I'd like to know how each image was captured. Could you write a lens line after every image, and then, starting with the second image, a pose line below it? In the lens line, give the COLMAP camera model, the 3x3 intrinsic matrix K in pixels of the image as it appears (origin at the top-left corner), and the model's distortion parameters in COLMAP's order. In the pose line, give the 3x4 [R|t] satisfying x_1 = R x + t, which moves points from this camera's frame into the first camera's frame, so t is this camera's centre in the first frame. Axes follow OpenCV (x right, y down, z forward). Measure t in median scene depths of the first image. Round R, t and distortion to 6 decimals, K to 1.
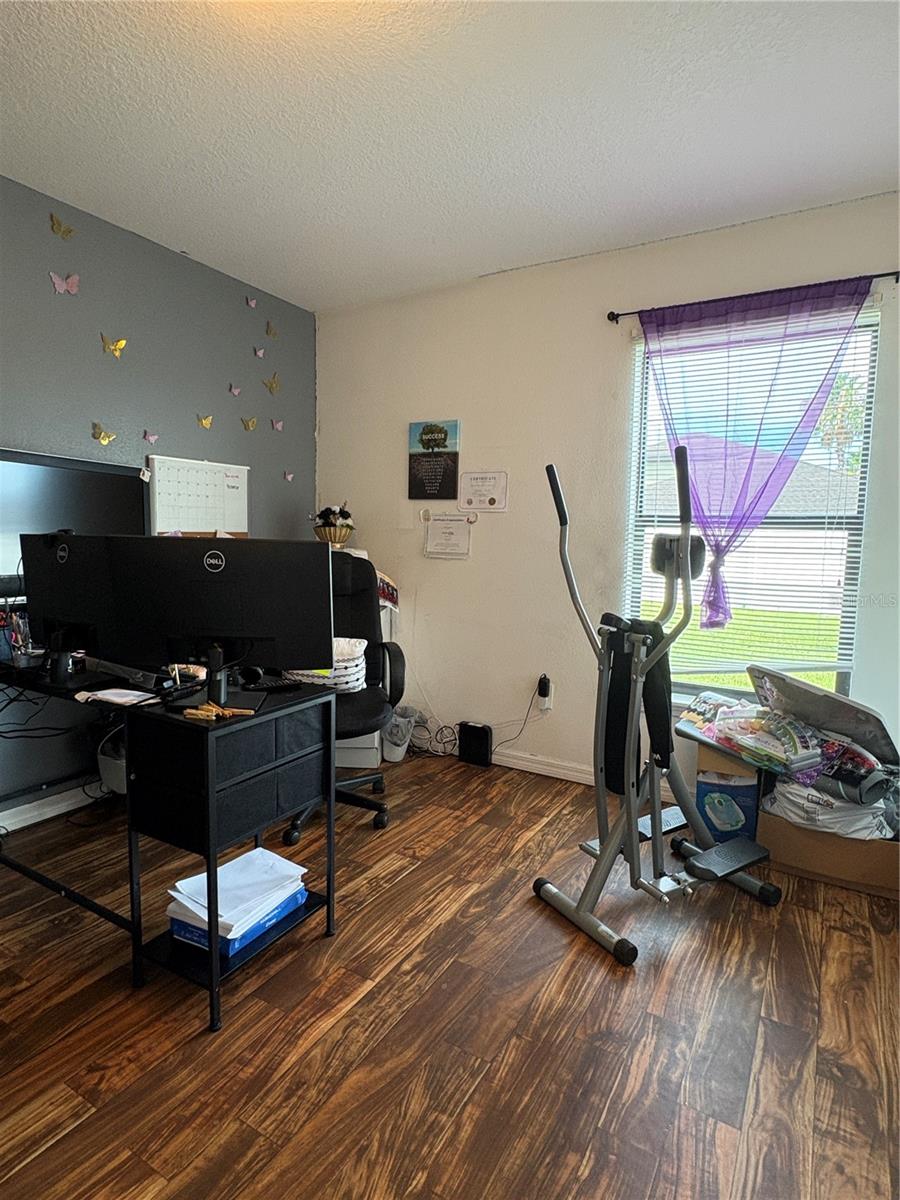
lens RADIAL K [[644.0, 0, 450.0], [0, 644.0, 600.0], [0, 0, 1]] dist [0.000907, -0.000380]
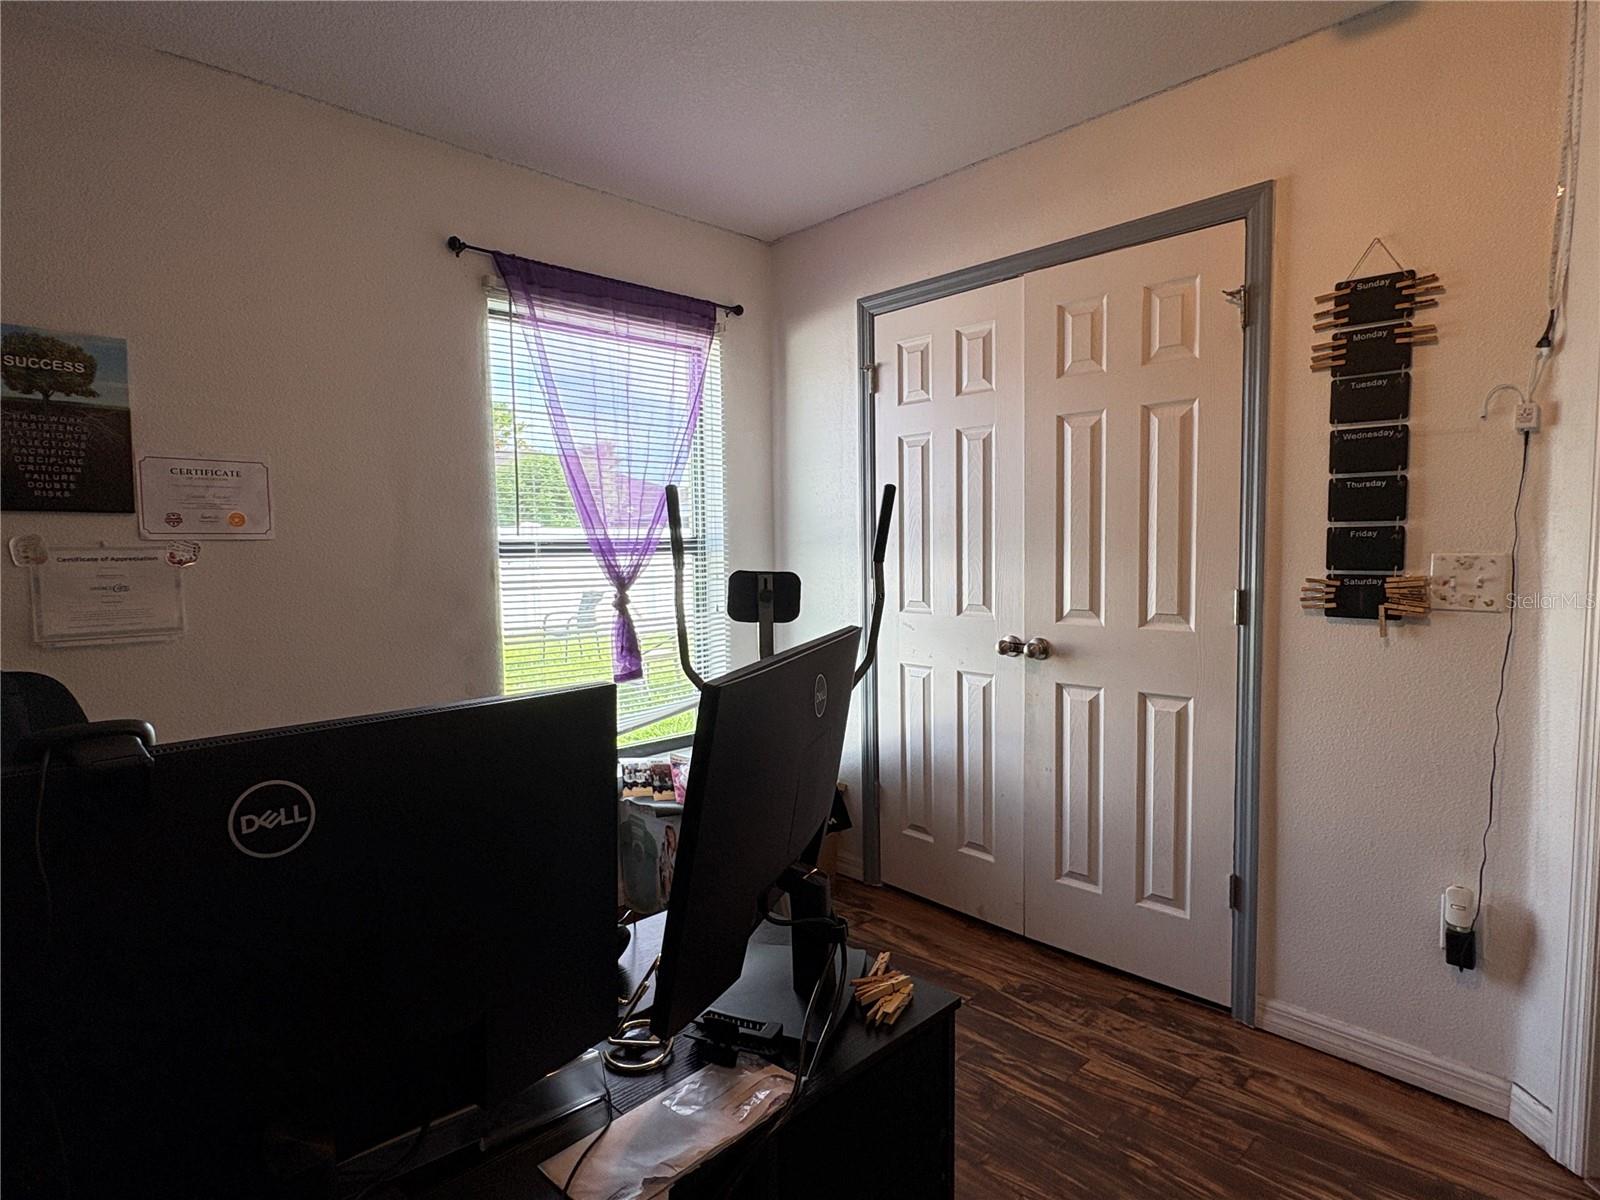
lens RADIAL K [[858.7, 0, 800.0], [0, 858.7, 600.0], [0, 0, 1]] dist [0.000907, -0.000380]
pose [[0.262814, -0.091766, 0.960473, -0.462239], [0.115124, 0.991338, 0.063214, -0.080770], [-0.957954, 0.093960, 0.271102, 0.394702]]
